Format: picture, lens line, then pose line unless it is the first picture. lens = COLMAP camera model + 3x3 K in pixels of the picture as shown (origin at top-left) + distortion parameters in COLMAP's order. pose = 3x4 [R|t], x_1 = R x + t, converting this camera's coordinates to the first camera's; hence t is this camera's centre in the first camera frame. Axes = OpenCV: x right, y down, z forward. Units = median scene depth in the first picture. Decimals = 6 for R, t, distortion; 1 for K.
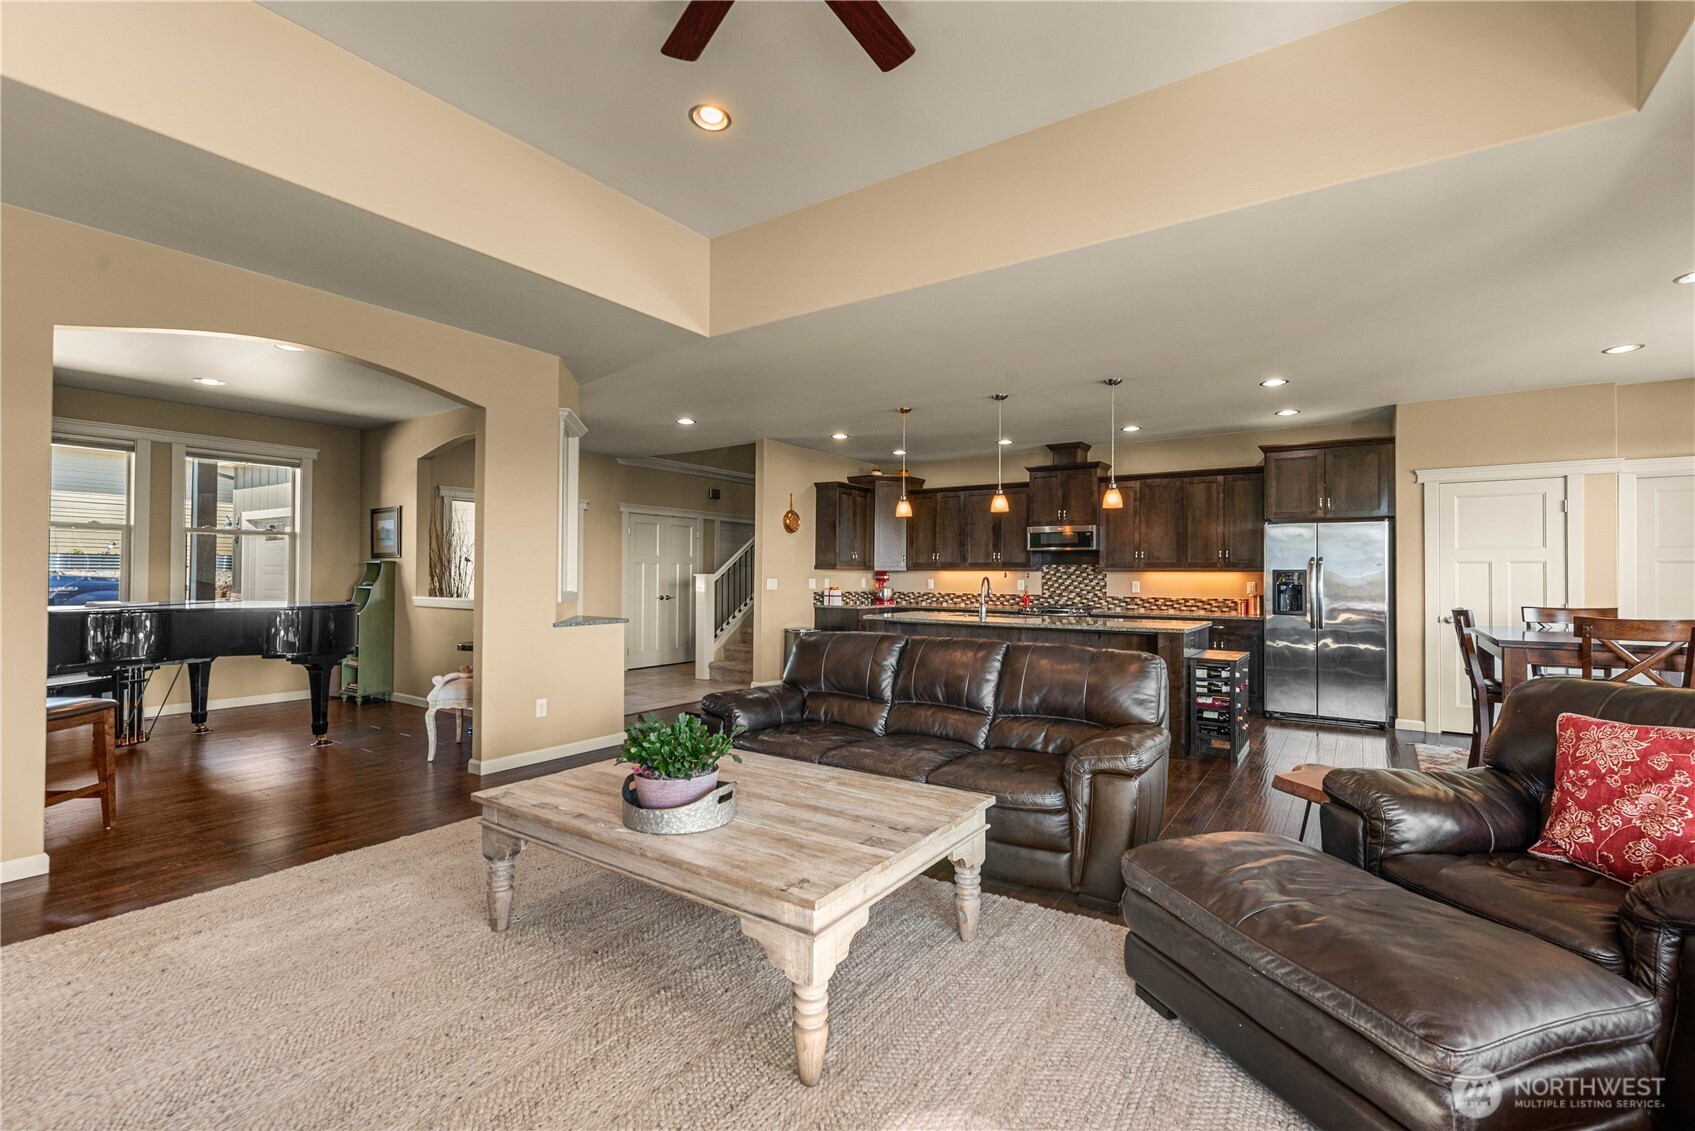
lens RADIAL K [[749.8, 0, 853.9], [0, 749.8, 576.3], [0, 0, 1]] dist [-0.000689, -0.000150]
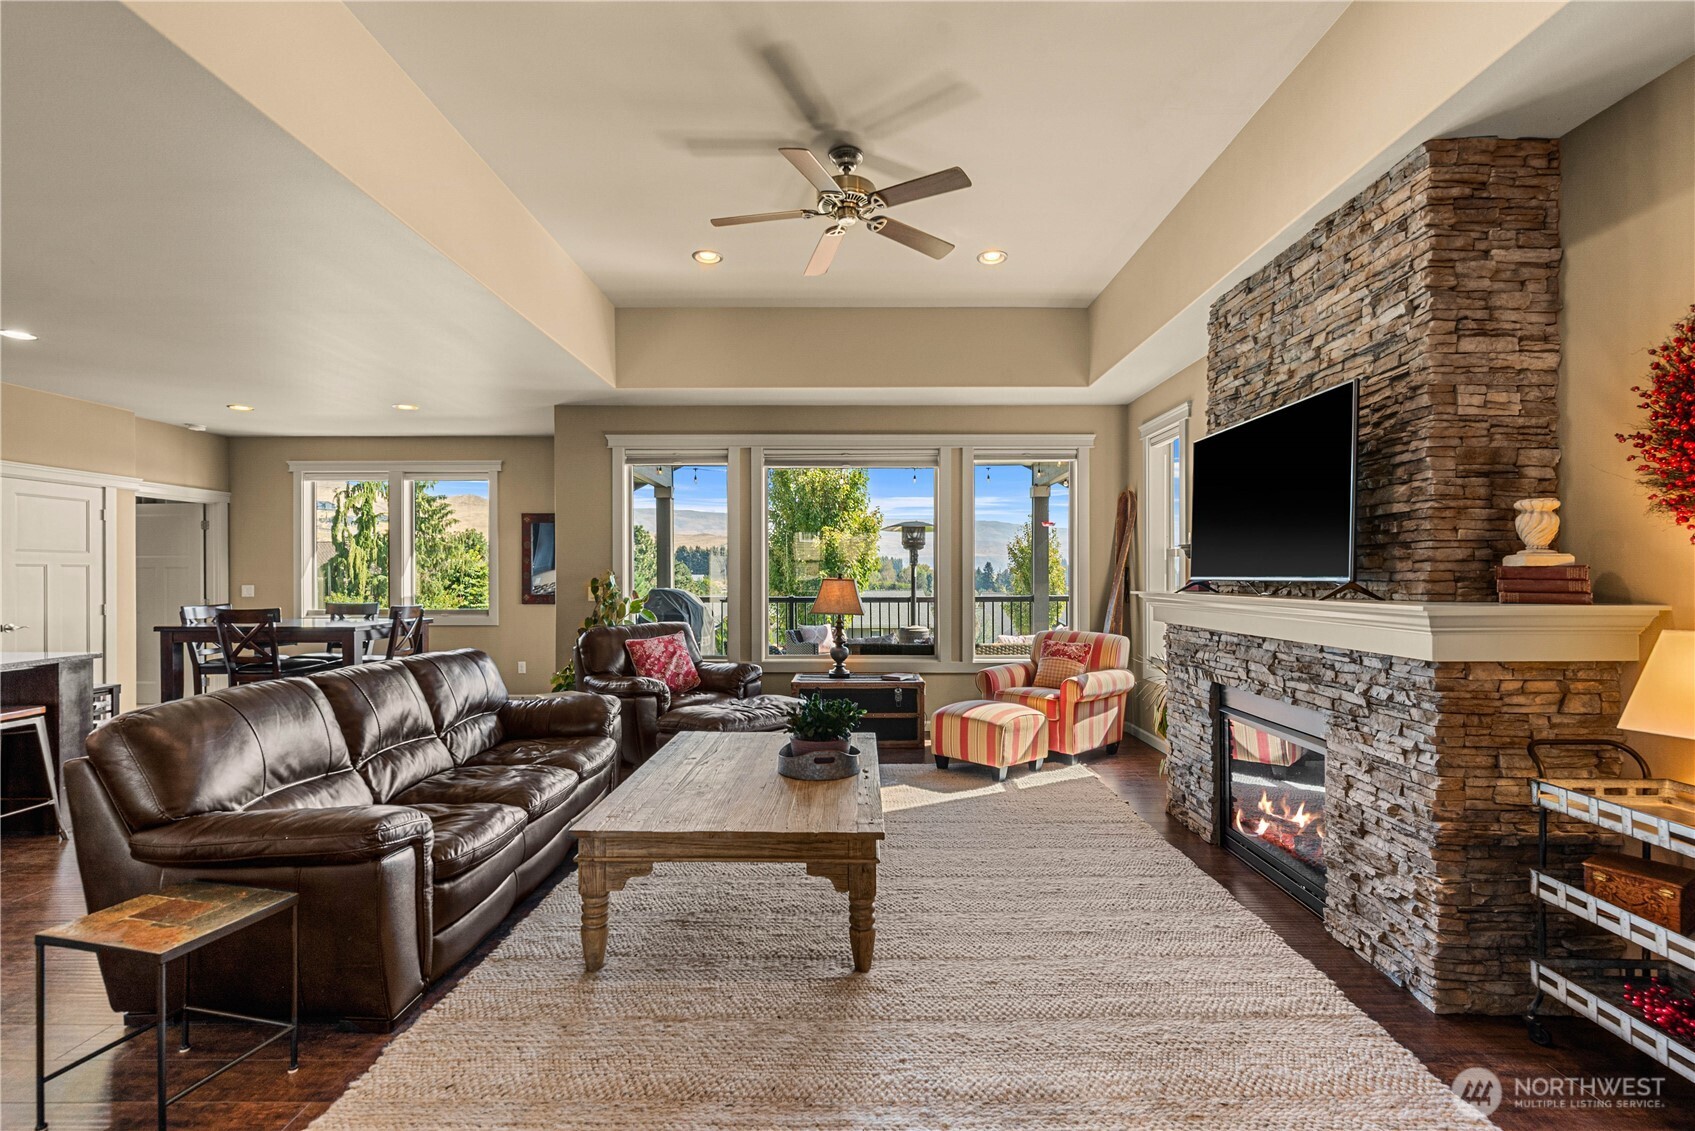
lens RADIAL K [[749.8, 0, 853.9], [0, 749.8, 576.3], [0, 0, 1]] dist [-0.000689, -0.000150]
pose [[-0.563188, -0.006196, 0.826305, -0.433082], [-0.002505, 0.999980, 0.005791, -0.010298], [-0.826325, 0.001192, -0.563192, 0.540019]]
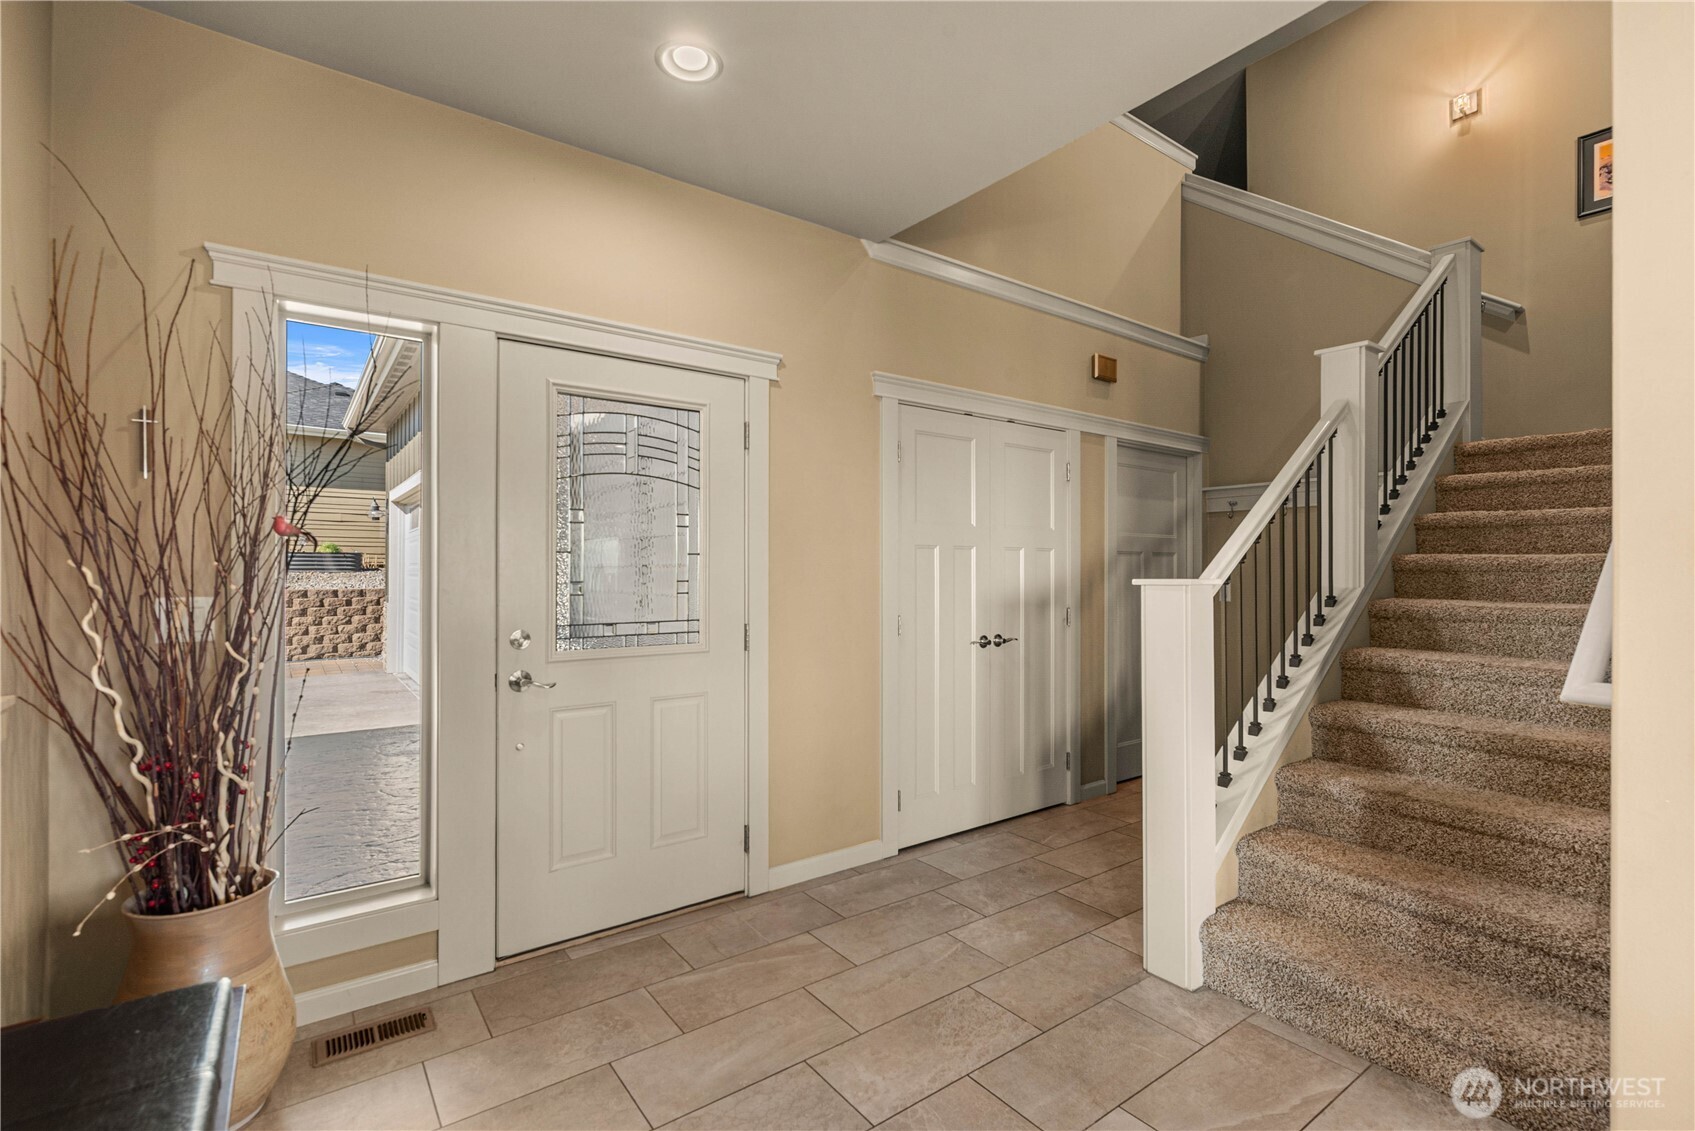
lens RADIAL K [[766.5, 0, 857.0], [0, 766.5, 569.0], [0, 0, 1]] dist [-0.000429, -0.000039]
pose [[0.945805, -0.005505, -0.324688, -0.259489], [0.004117, 0.999979, -0.004960, -0.006577], [0.324708, 0.003354, 0.945808, 0.841940]]
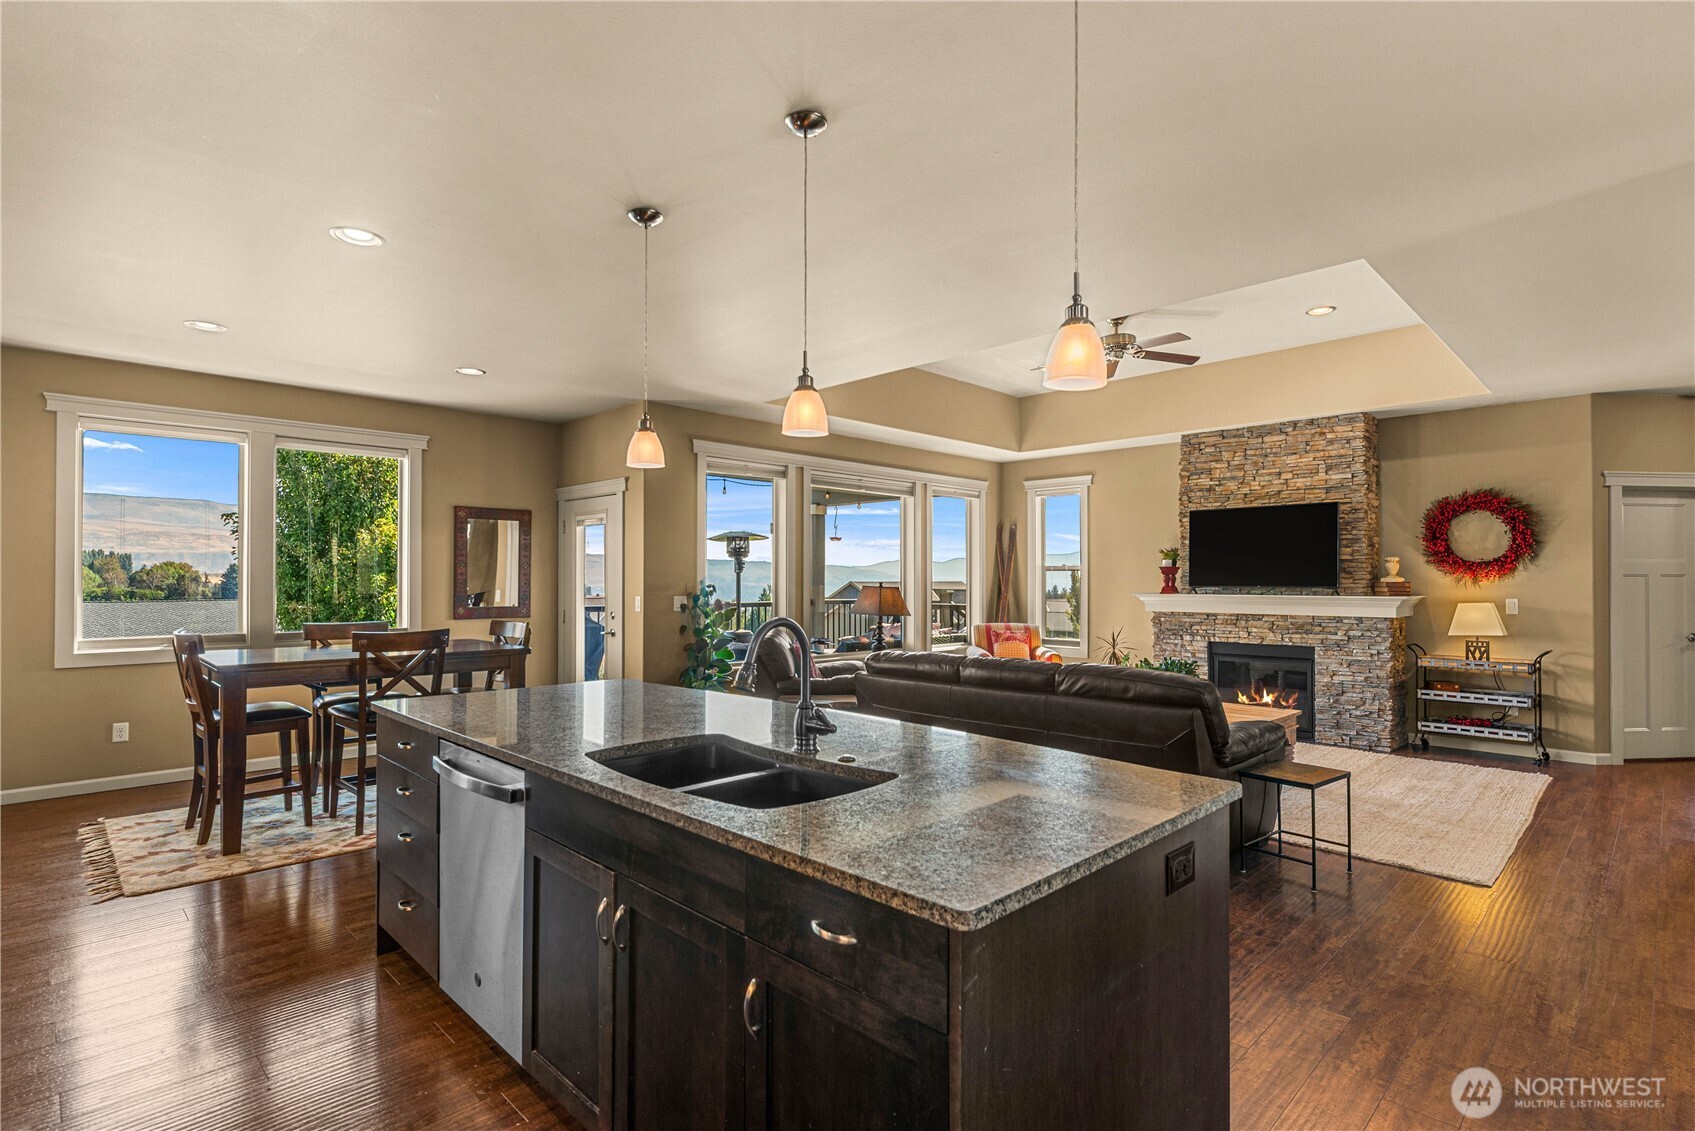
lens RADIAL K [[819.0, 0, 853.4], [0, 819.0, 573.6], [0, 0, 1]] dist [0.001558, 0.000003]
pose [[-0.983211, -0.005903, 0.182377, 0.080175], [-0.007103, 0.999957, -0.005927, -0.012958], [-0.182334, -0.007123, -0.983211, 1.131227]]
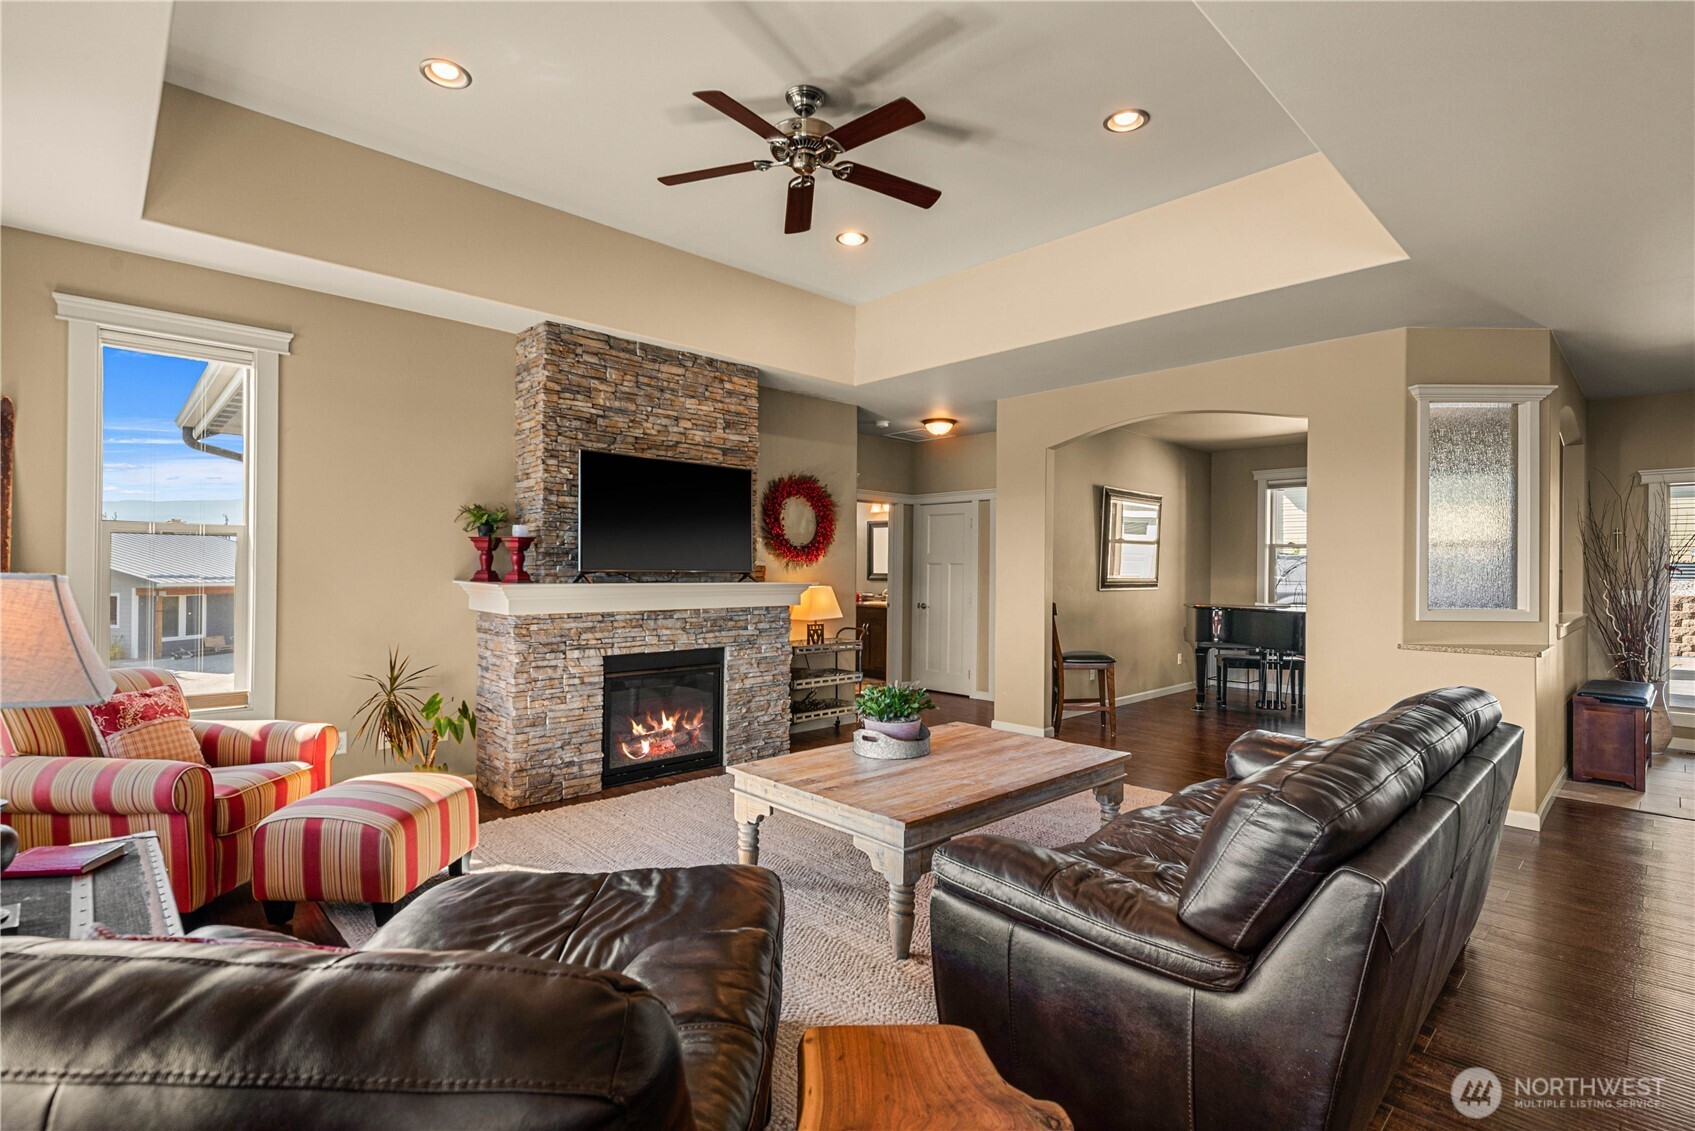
lens RADIAL K [[796.3, 0, 857.7], [0, 796.3, 566.8], [0, 0, 1]] dist [-0.000669, -0.000443]
pose [[-0.201057, -0.011138, -0.979516, 0.409267], [-0.011505, 0.999893, -0.009008, -0.006373], [0.979512, 0.009458, -0.201164, 0.394328]]
